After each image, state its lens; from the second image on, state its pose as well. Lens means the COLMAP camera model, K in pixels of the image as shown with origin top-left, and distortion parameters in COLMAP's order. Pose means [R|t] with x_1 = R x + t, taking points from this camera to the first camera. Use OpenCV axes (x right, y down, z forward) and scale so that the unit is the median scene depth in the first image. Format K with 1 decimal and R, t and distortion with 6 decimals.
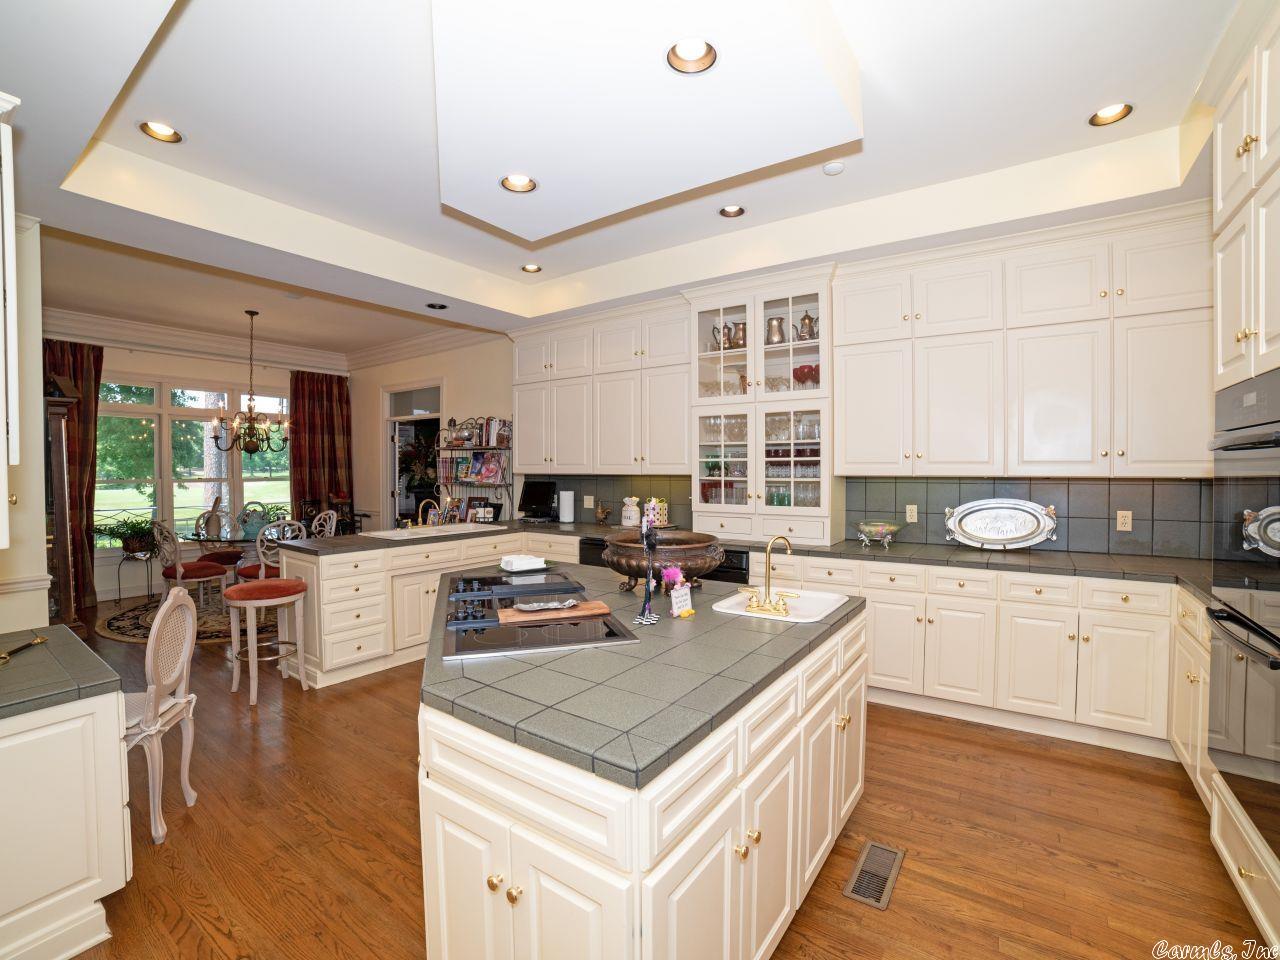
lens RADIAL K [[604.6, 0, 640.0], [0, 604.6, 480.0], [0, 0, 1]] dist [-0.001925, 0.000077]
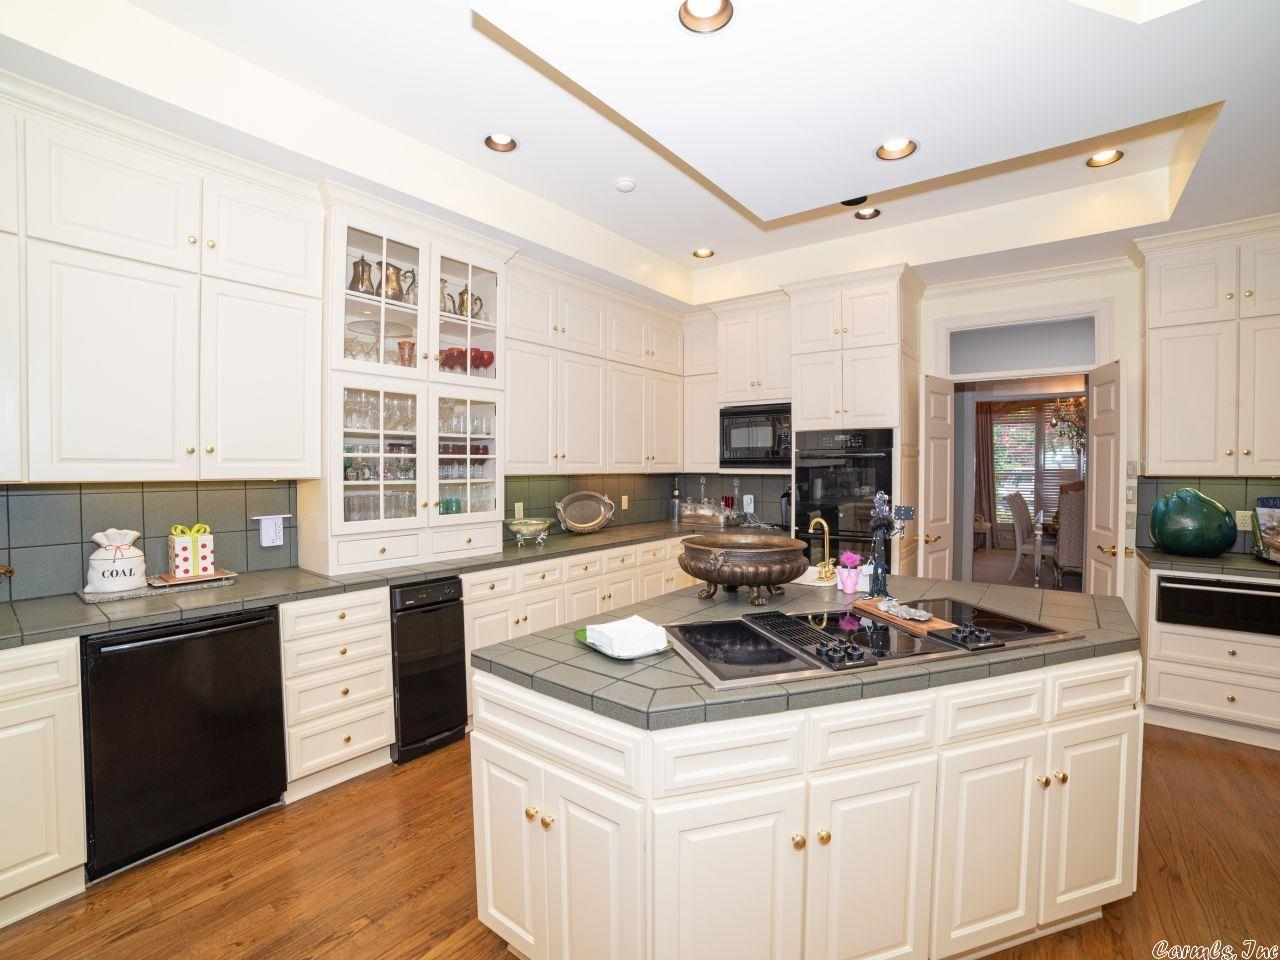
lens RADIAL K [[604.6, 0, 640.0], [0, 604.6, 480.0], [0, 0, 1]] dist [-0.001925, 0.000077]
pose [[0.039405, -0.016823, 0.999082, -0.589355], [0.027123, 0.999508, 0.015760, -0.008812], [-0.998855, 0.026477, 0.039842, 0.732481]]
